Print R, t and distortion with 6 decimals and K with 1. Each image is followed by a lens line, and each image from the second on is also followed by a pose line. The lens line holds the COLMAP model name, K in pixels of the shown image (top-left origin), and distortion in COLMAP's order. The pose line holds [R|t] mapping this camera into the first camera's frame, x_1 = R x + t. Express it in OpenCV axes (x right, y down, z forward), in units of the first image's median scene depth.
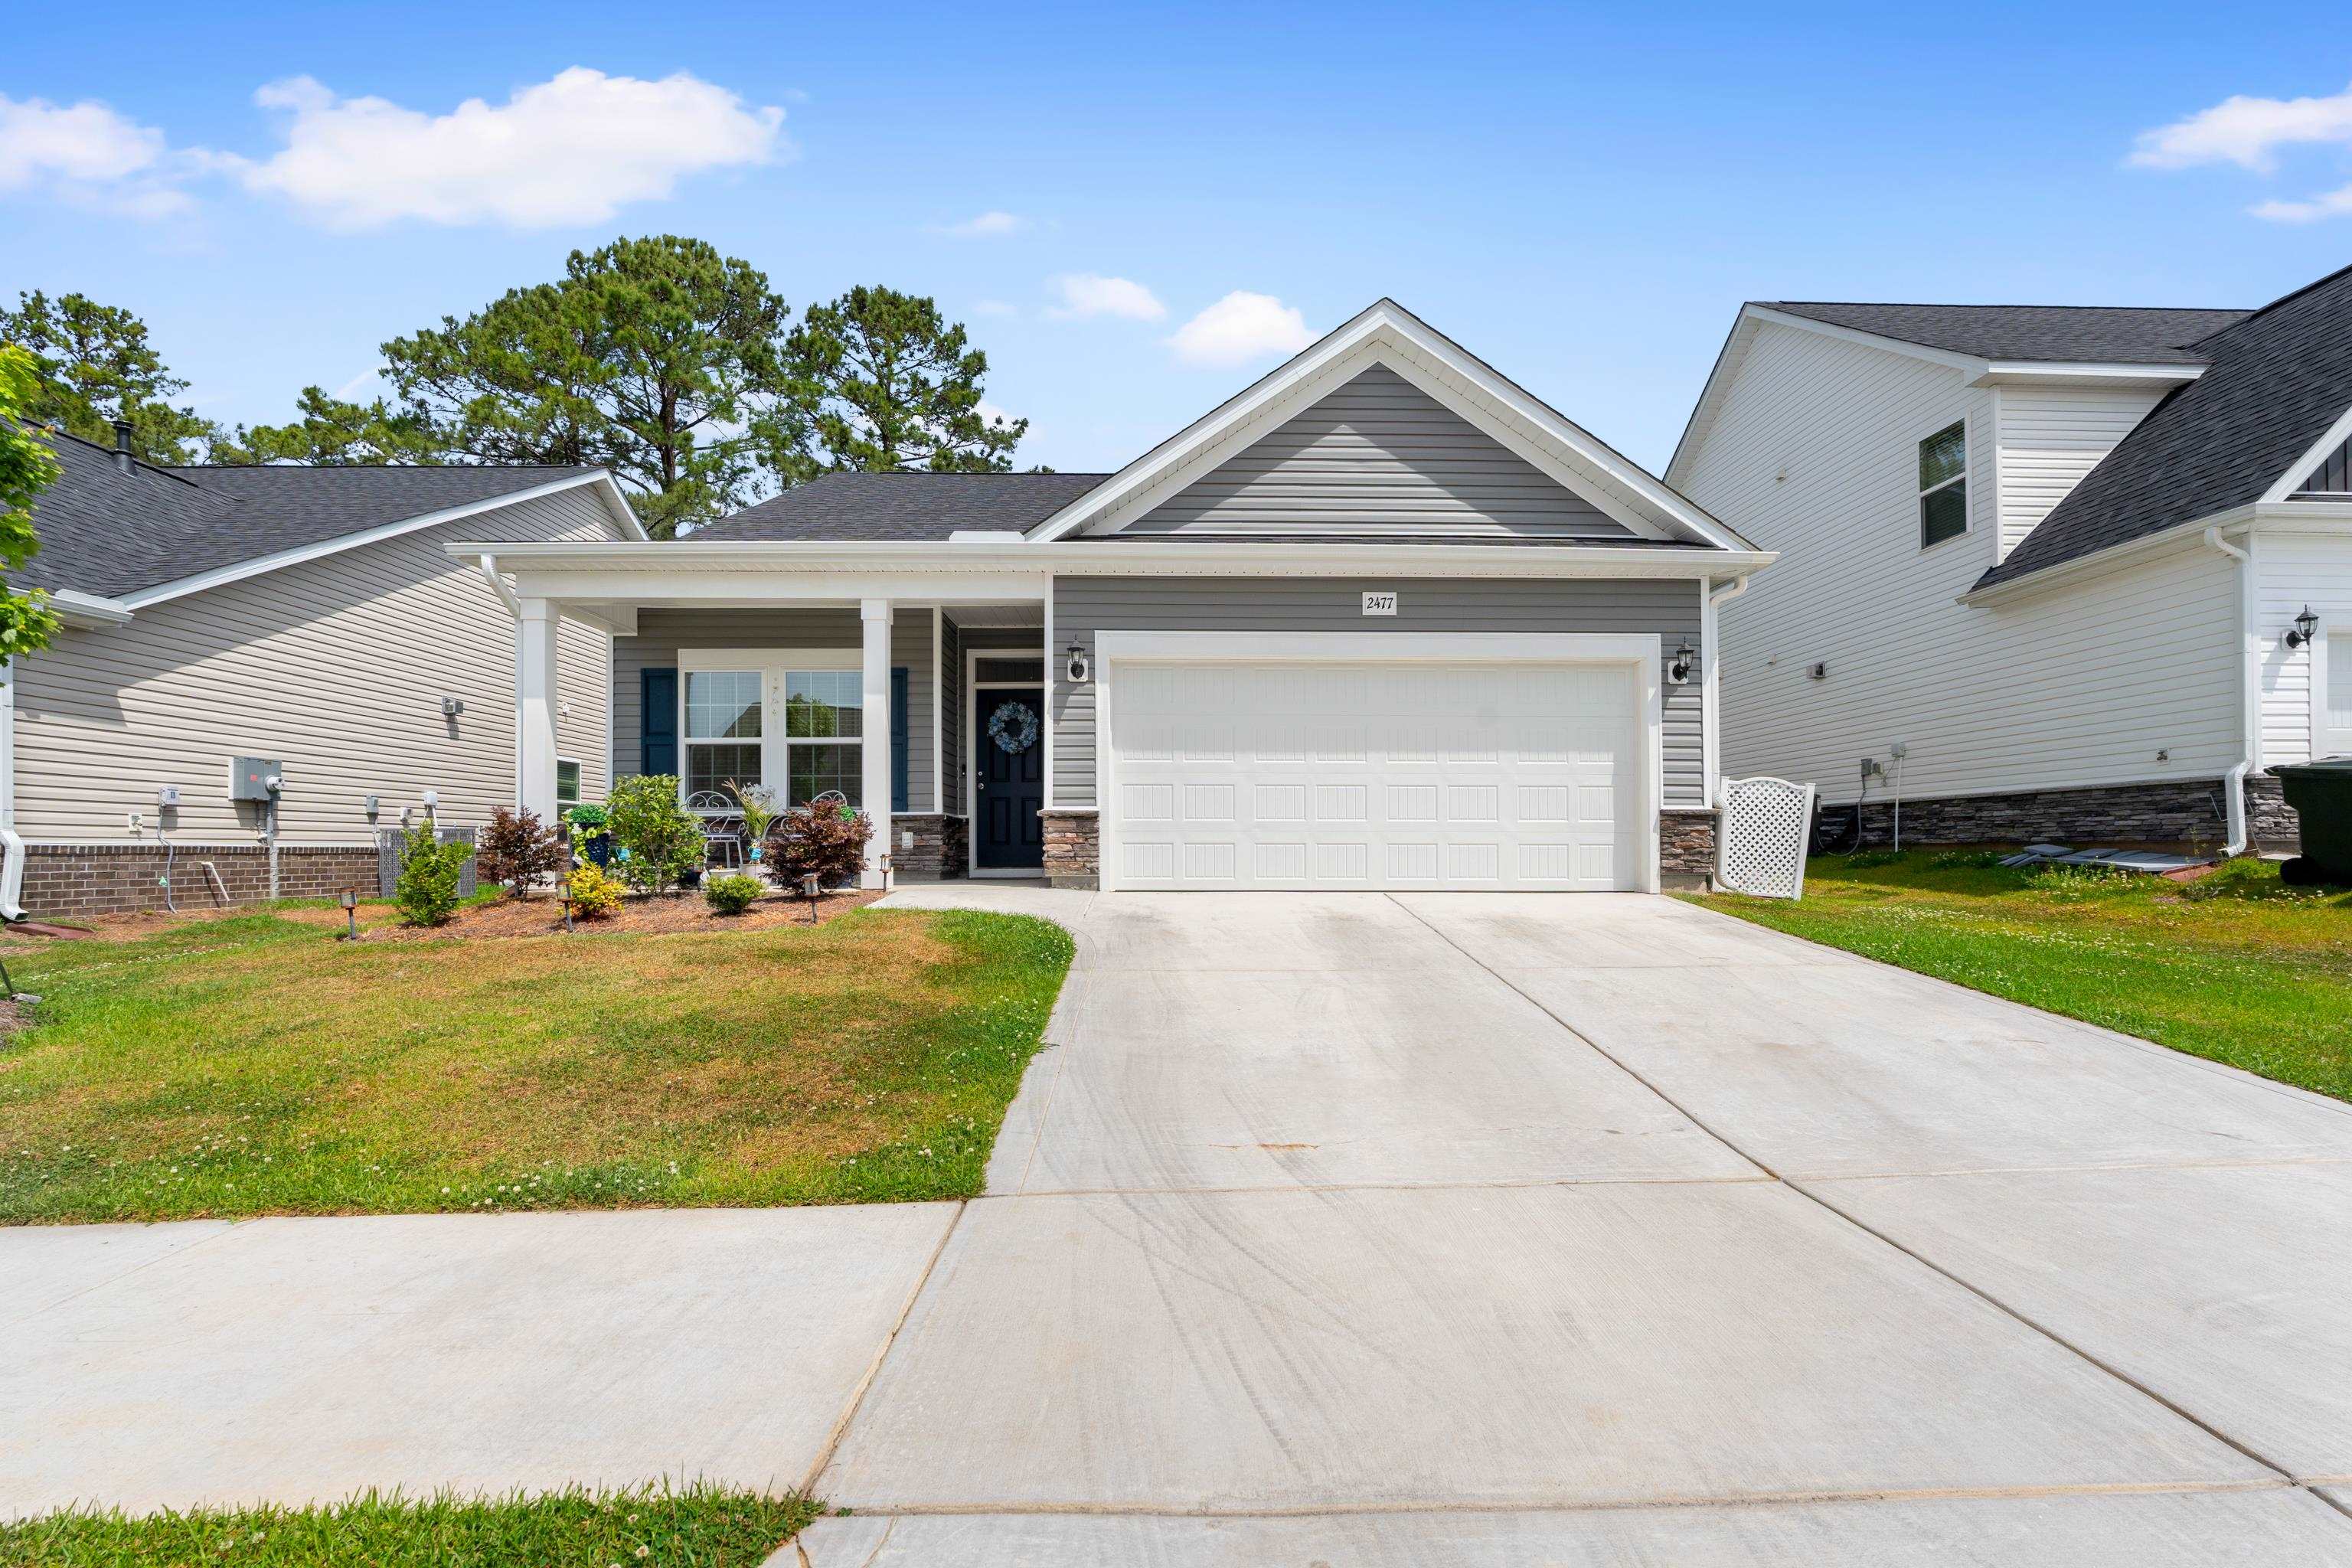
lens RADIAL K [[1050.1, 0, 1181.5], [0, 1050.1, 857.5], [0, 0, 1]] dist [-0.016909, -0.000020]
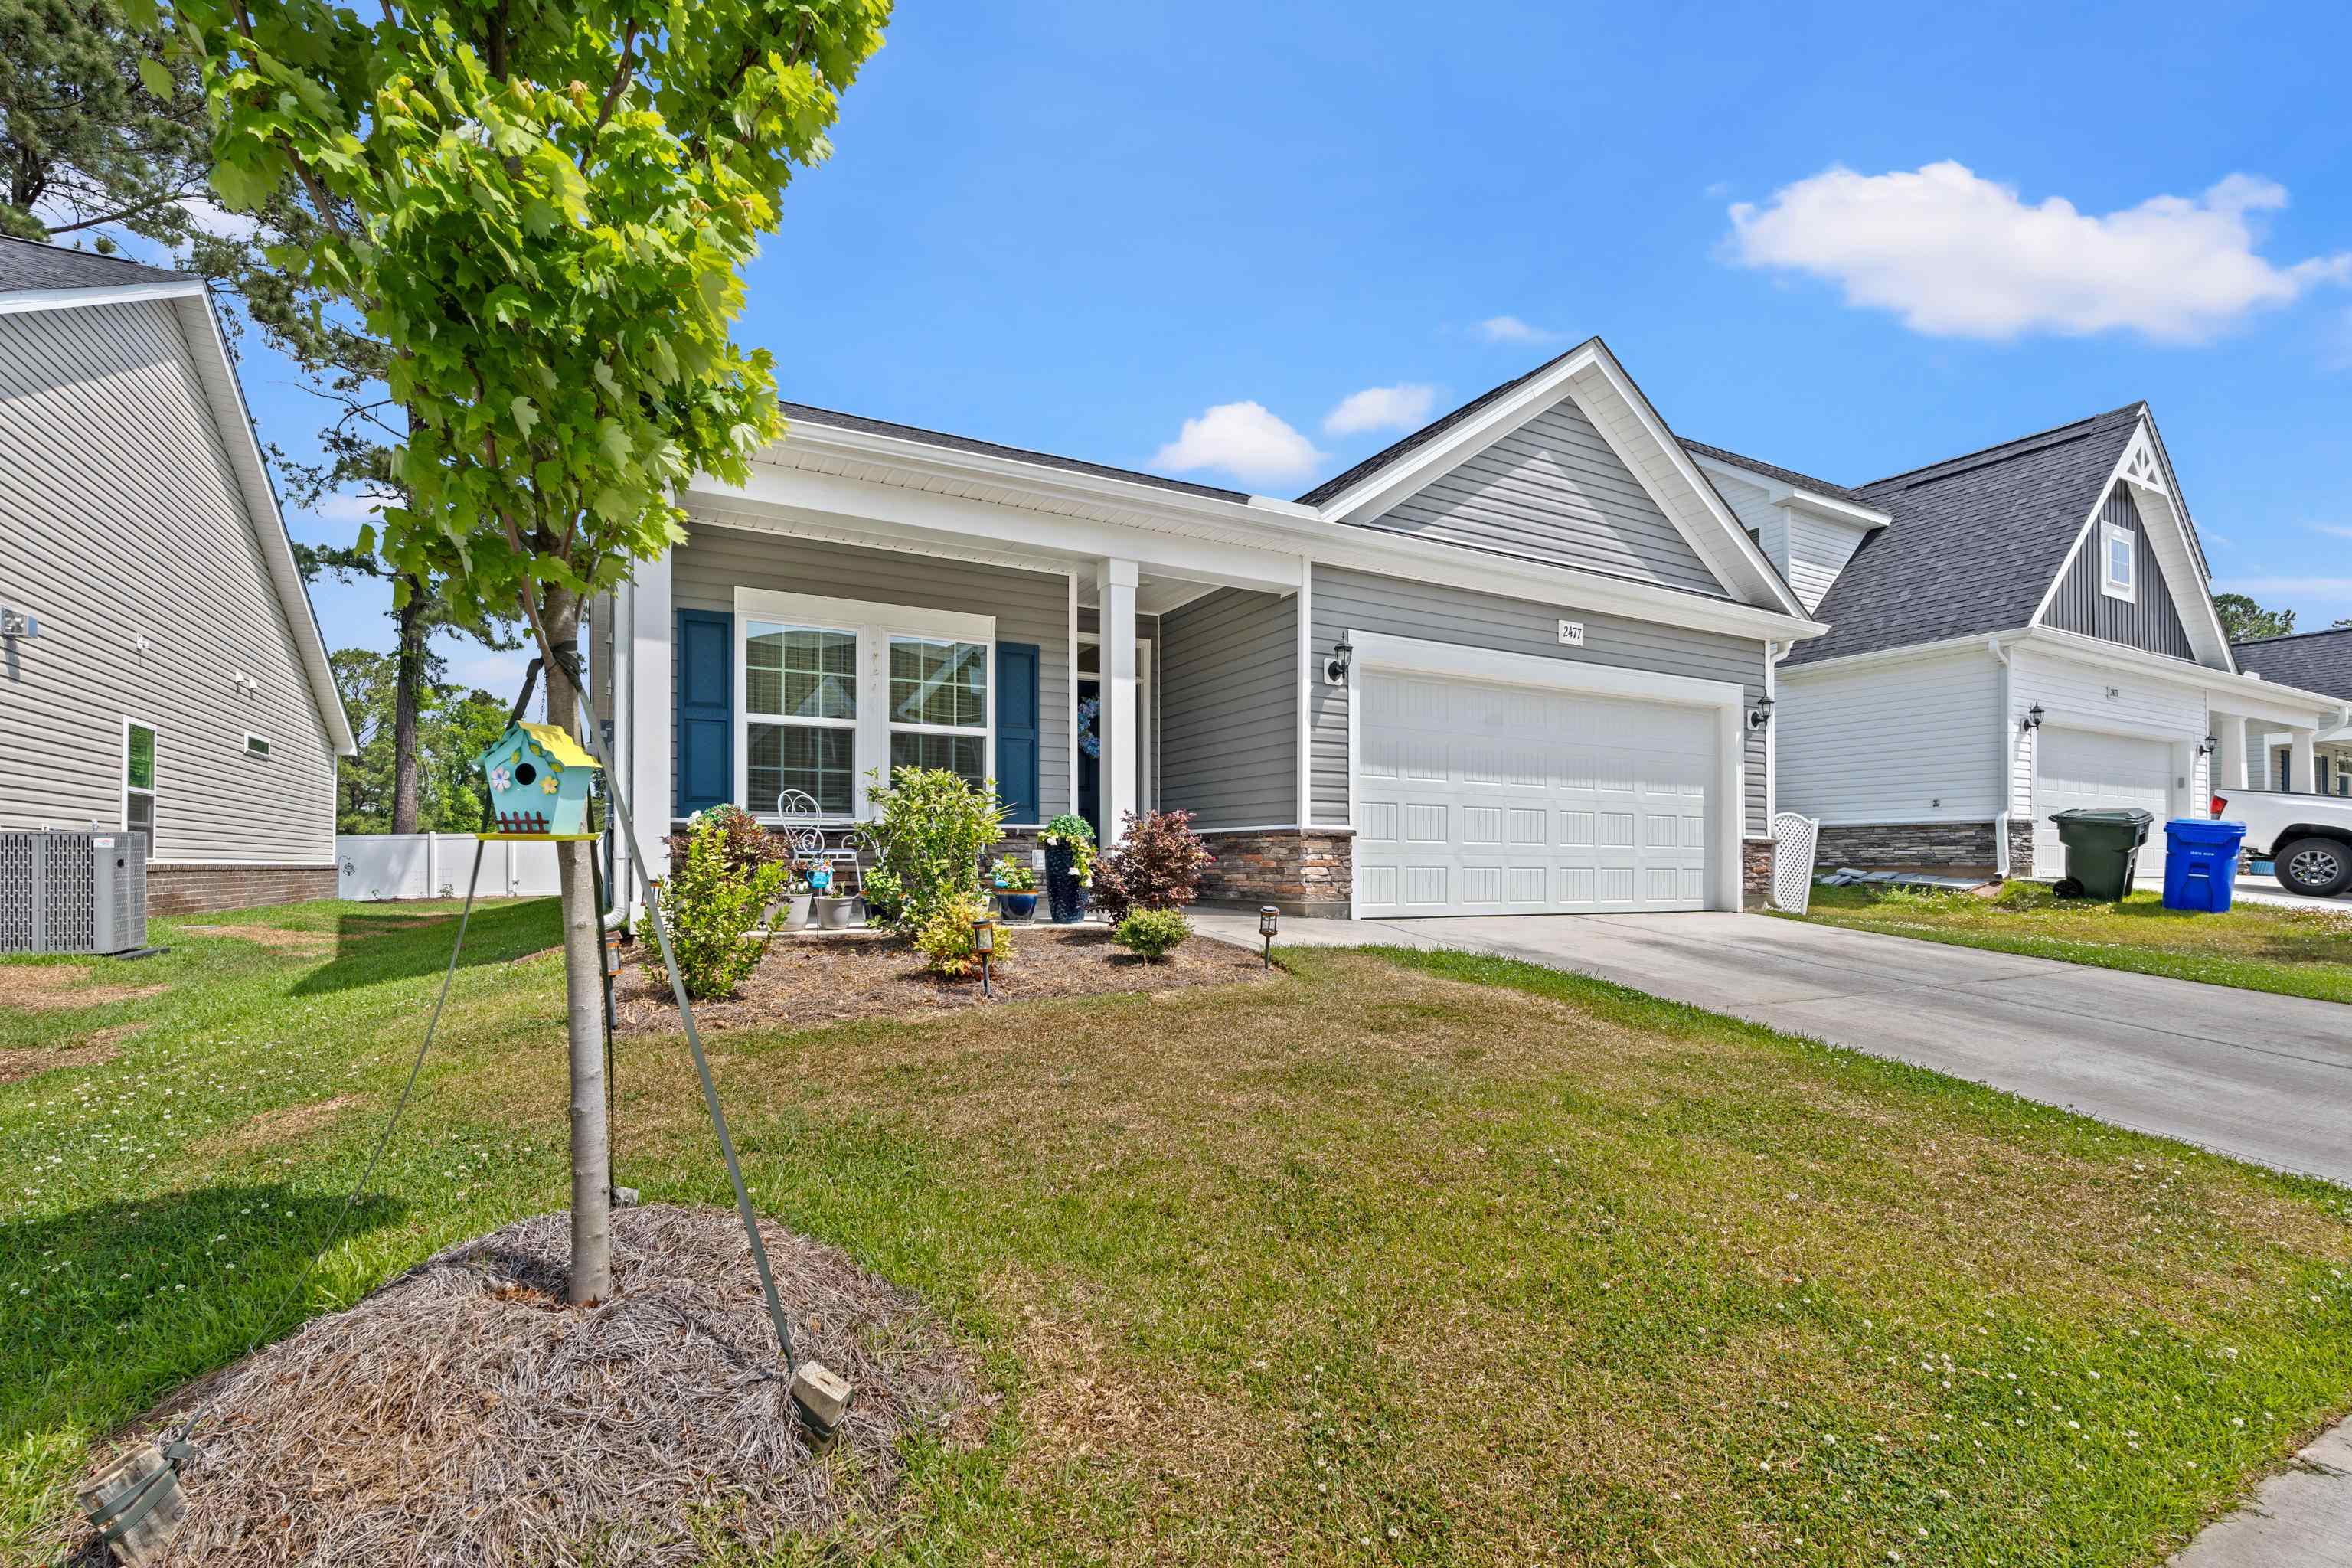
lens RADIAL K [[1062.8, 0, 1176.7], [0, 1062.8, 863.7], [0, 0, 1]] dist [-0.013057, -0.000008]
pose [[0.885413, 0.004874, 0.464780, -0.620243], [-0.002207, 0.999978, -0.006281, -0.009678], [-0.464800, 0.004536, 0.885404, 0.259626]]
